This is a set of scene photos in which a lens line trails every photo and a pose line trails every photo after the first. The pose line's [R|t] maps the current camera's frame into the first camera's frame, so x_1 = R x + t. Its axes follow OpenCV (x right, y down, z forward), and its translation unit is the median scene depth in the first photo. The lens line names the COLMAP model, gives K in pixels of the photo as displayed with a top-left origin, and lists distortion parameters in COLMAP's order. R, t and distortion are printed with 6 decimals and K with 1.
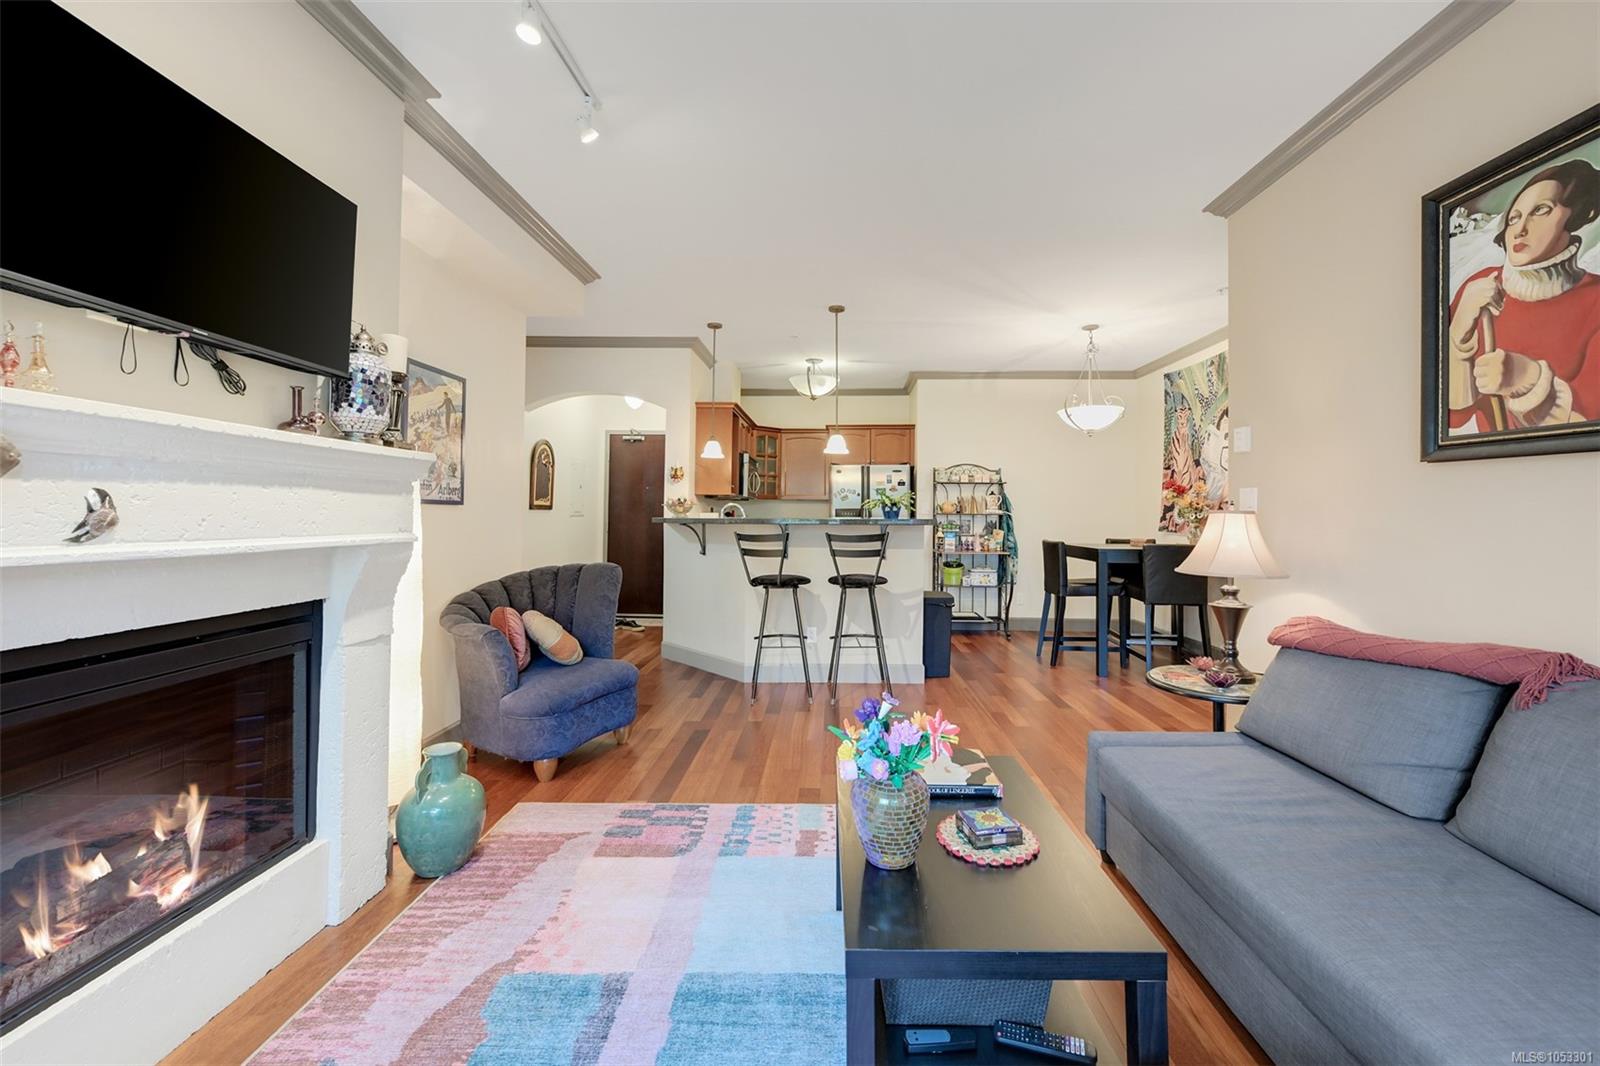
lens RADIAL K [[652.2, 0, 819.0], [0, 652.2, 499.8], [0, 0, 1]] dist [-0.001201, -0.000178]
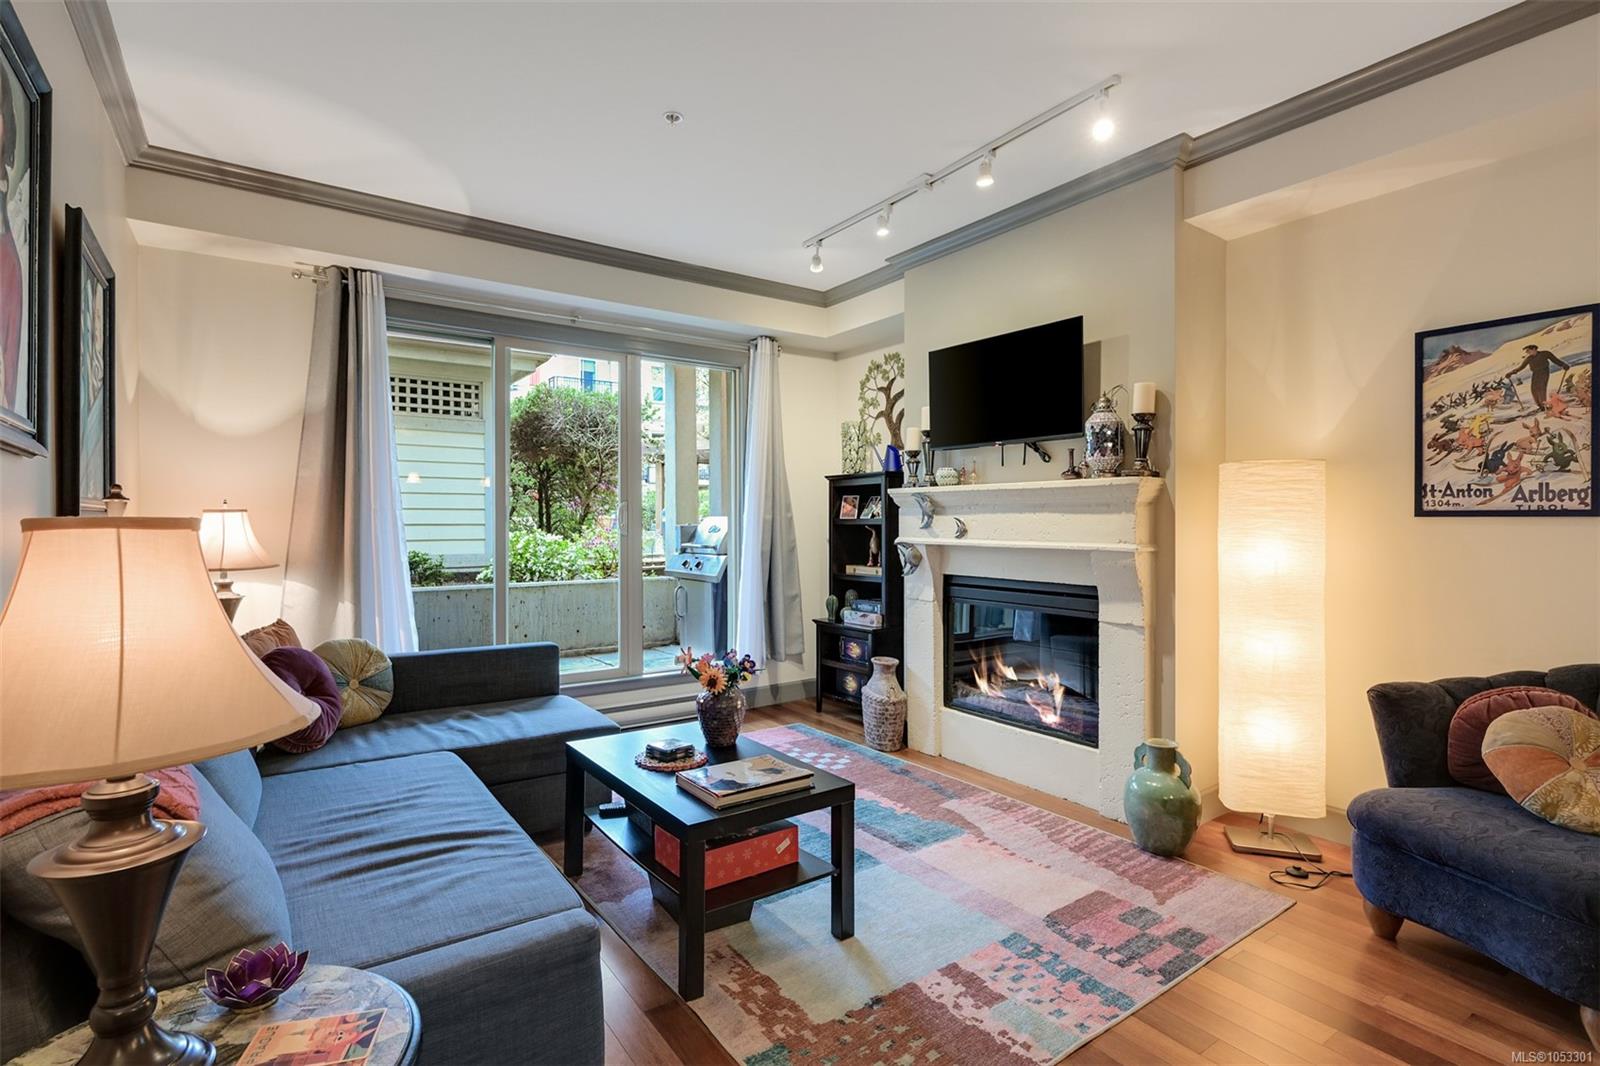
lens RADIAL K [[768.8, 0, 798.5], [0, 768.8, 524.7], [0, 0, 1]] dist [0.000413, -0.000100]
pose [[-0.805300, -0.003204, -0.592859, 0.443345], [0.008464, 0.999821, -0.016900, 0.020480], [0.592807, -0.018627, -0.805129, 1.091878]]
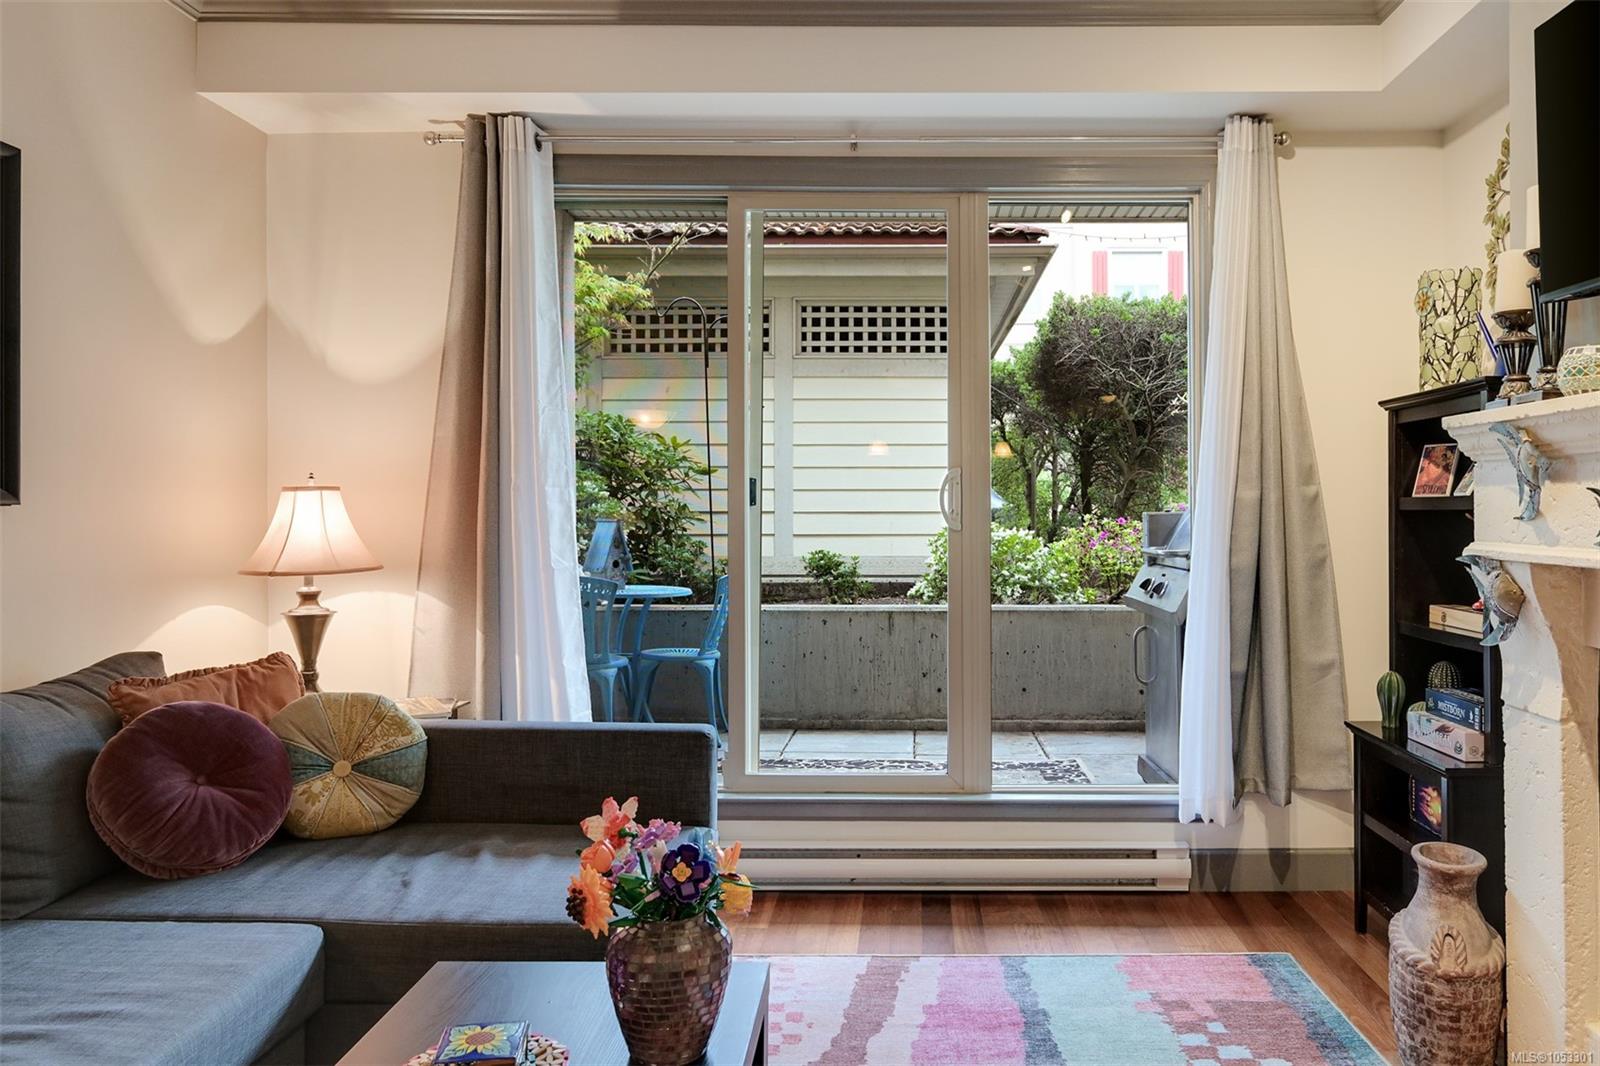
lens RADIAL K [[1106.9, 0, 903.3], [0, 1106.9, 507.6], [0, 0, 1]] dist [-0.001391, 0.000139]
pose [[-0.999684, -0.005444, -0.024548, -0.038139], [-0.004837, 0.999682, -0.024743, 0.018252], [0.024675, -0.024616, -0.999392, 0.869203]]
